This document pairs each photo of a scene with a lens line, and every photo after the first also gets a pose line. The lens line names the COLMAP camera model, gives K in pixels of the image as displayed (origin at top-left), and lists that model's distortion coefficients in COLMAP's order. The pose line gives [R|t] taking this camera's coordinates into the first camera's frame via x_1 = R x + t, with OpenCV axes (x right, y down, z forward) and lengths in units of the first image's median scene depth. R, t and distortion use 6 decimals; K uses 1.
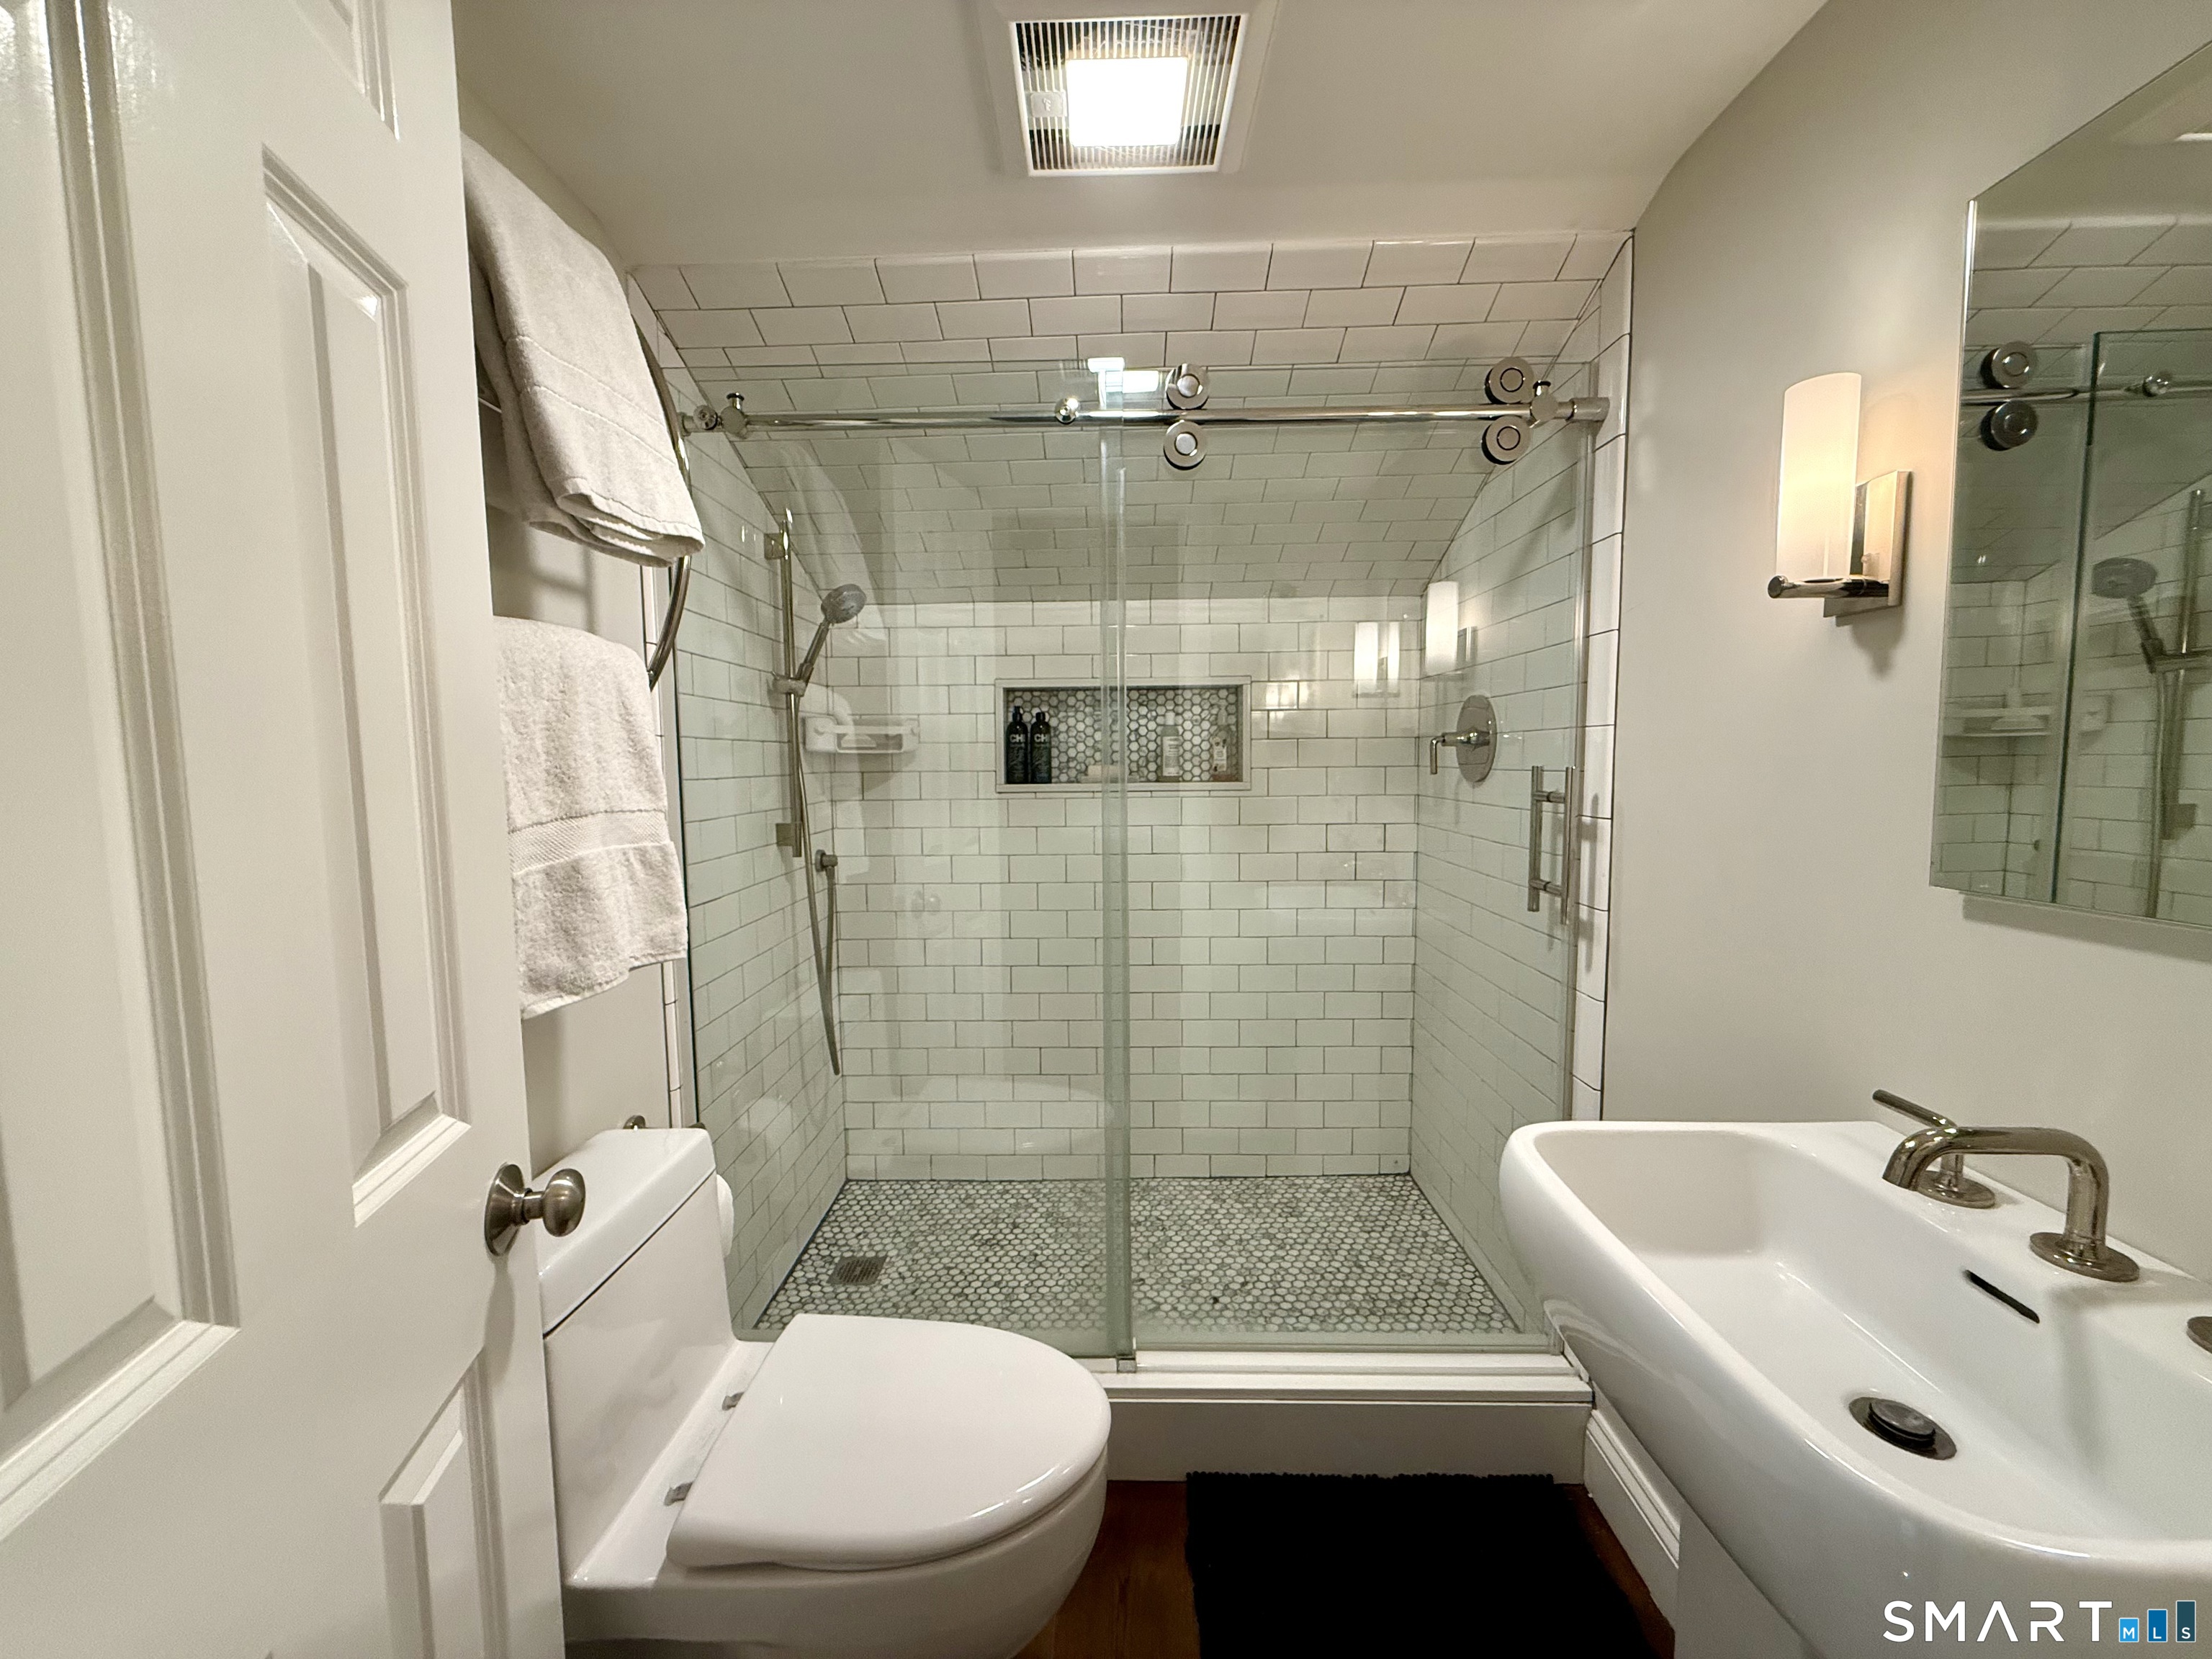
lens RADIAL K [[879.1, 0, 1099.9], [0, 879.1, 830.7], [0, 0, 1]] dist [-0.001274, -0.000050]
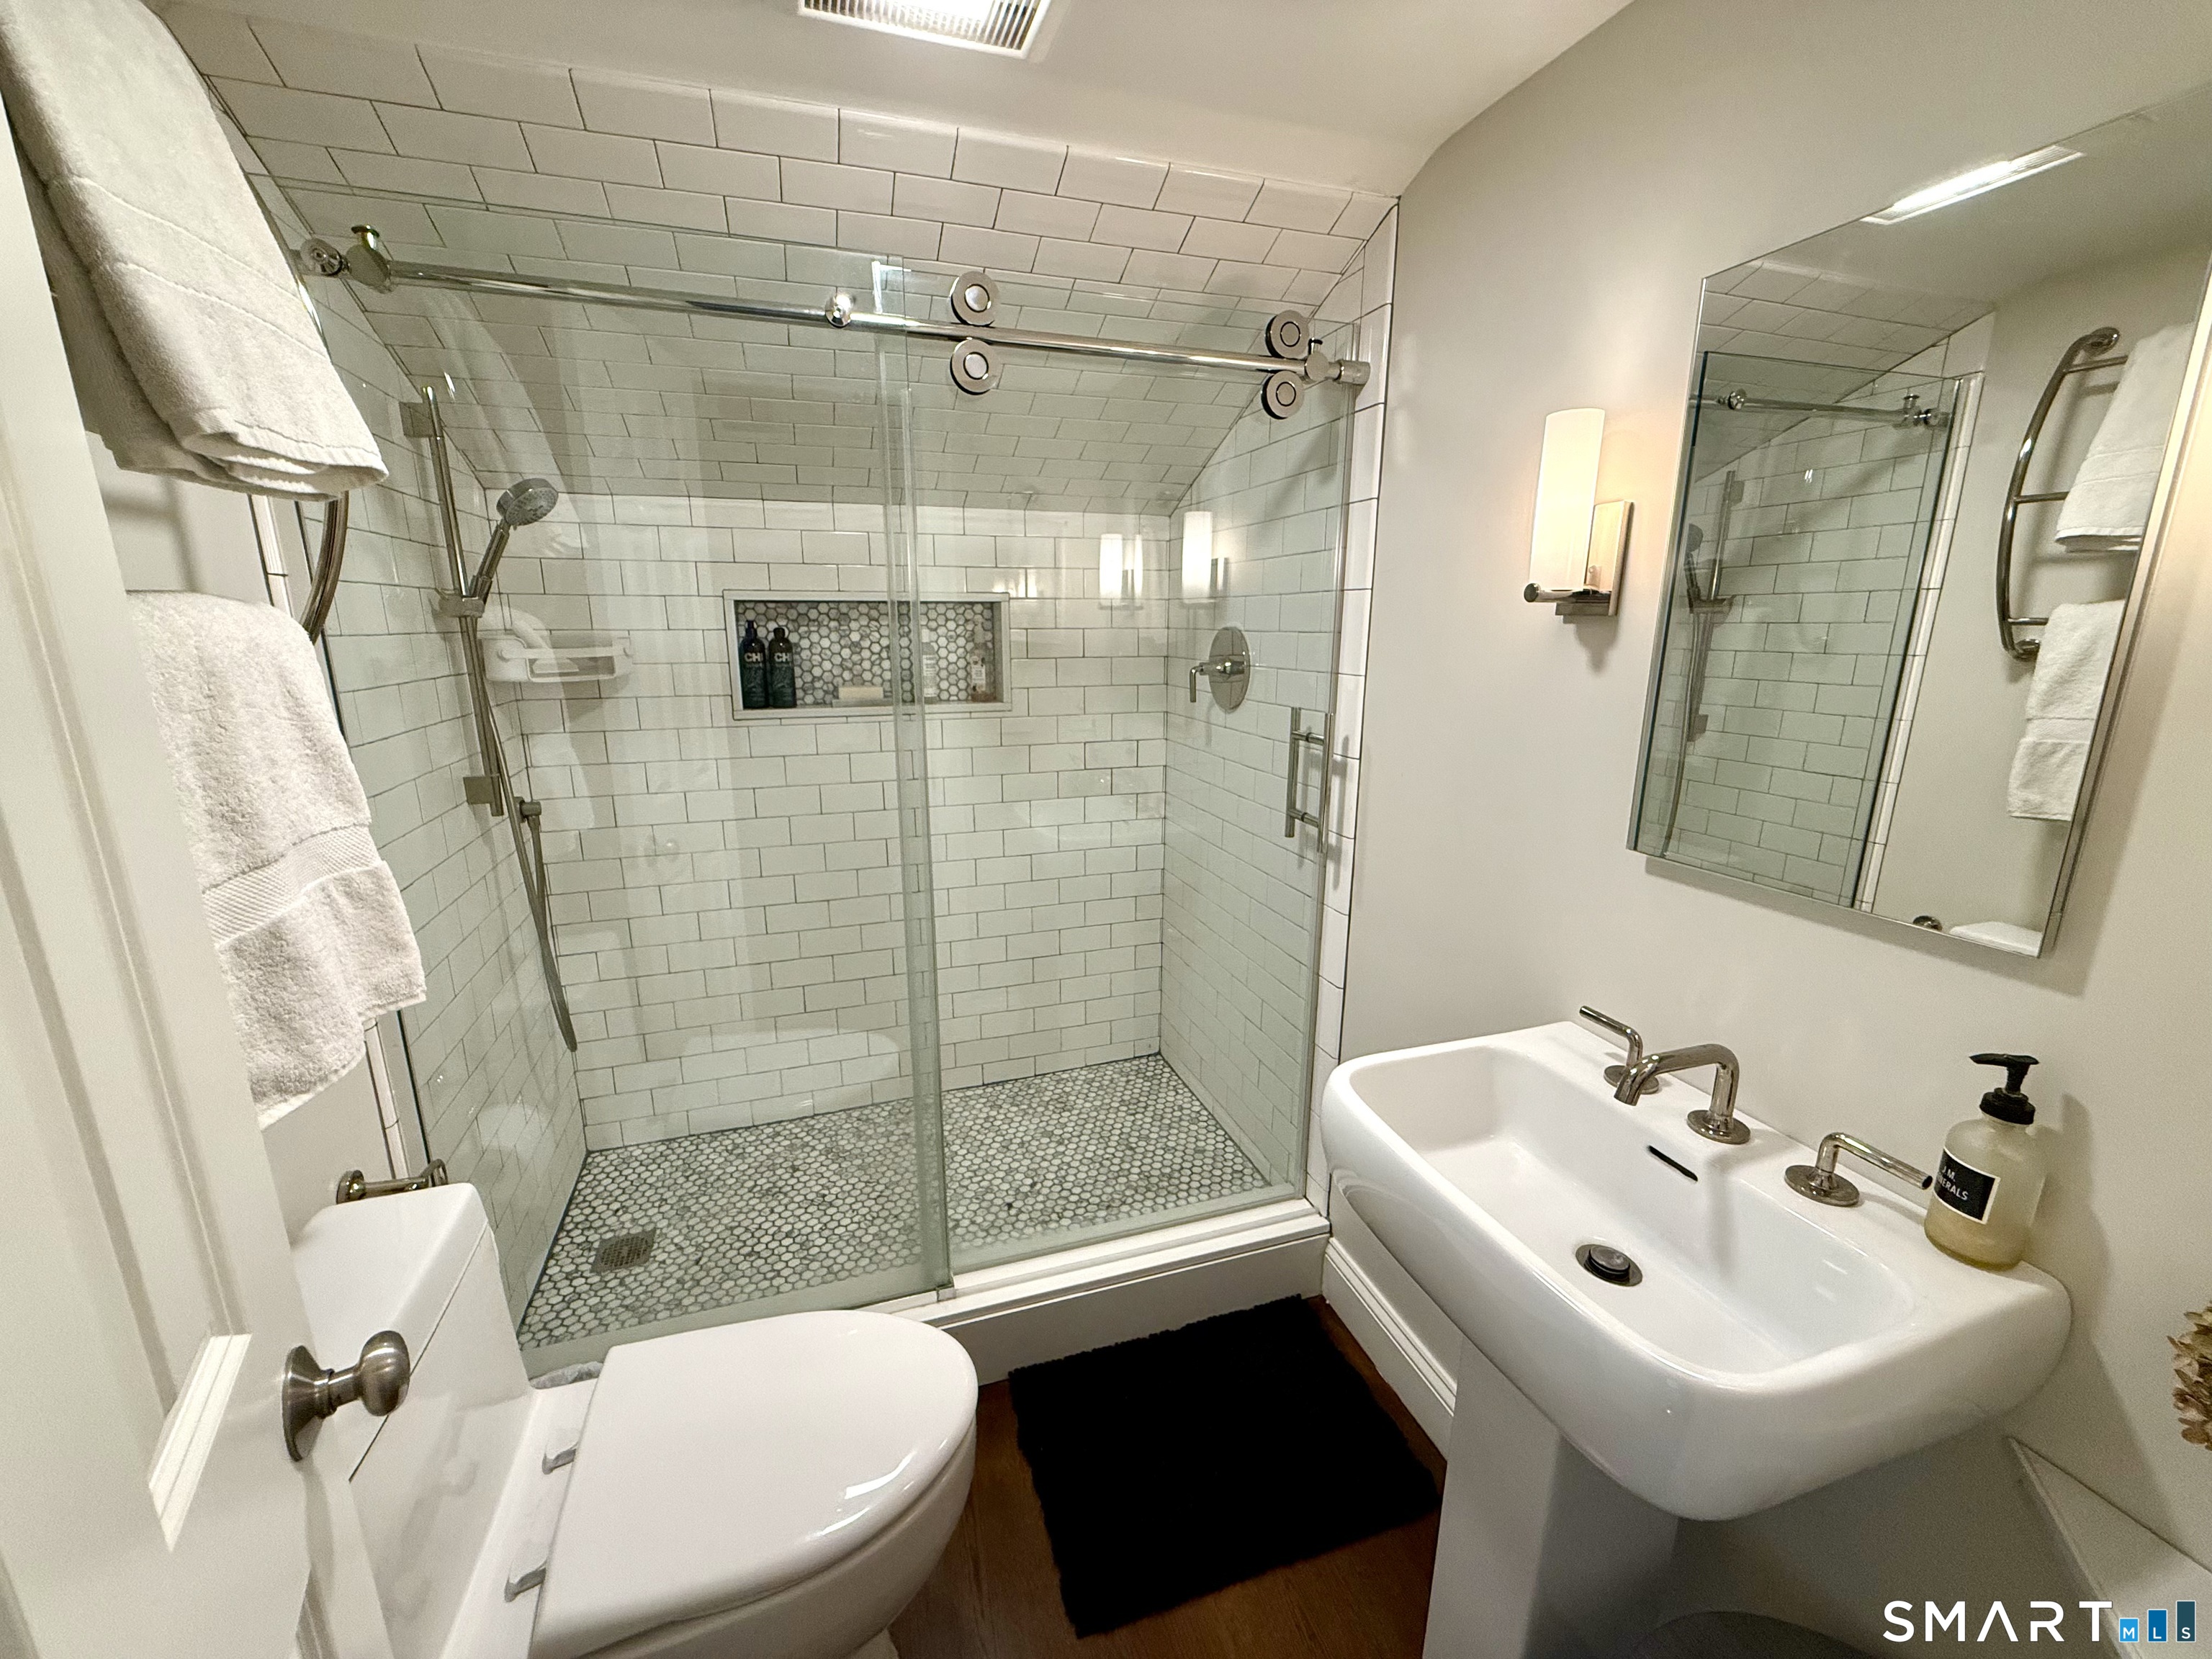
lens RADIAL K [[879.1, 0, 1099.9], [0, 879.1, 830.7], [0, 0, 1]] dist [-0.001274, -0.000050]
pose [[0.941876, -0.067379, 0.329135, -0.097879], [0.017491, 0.988188, 0.152245, -0.087108], [-0.335505, -0.137639, 0.931929, 0.036465]]
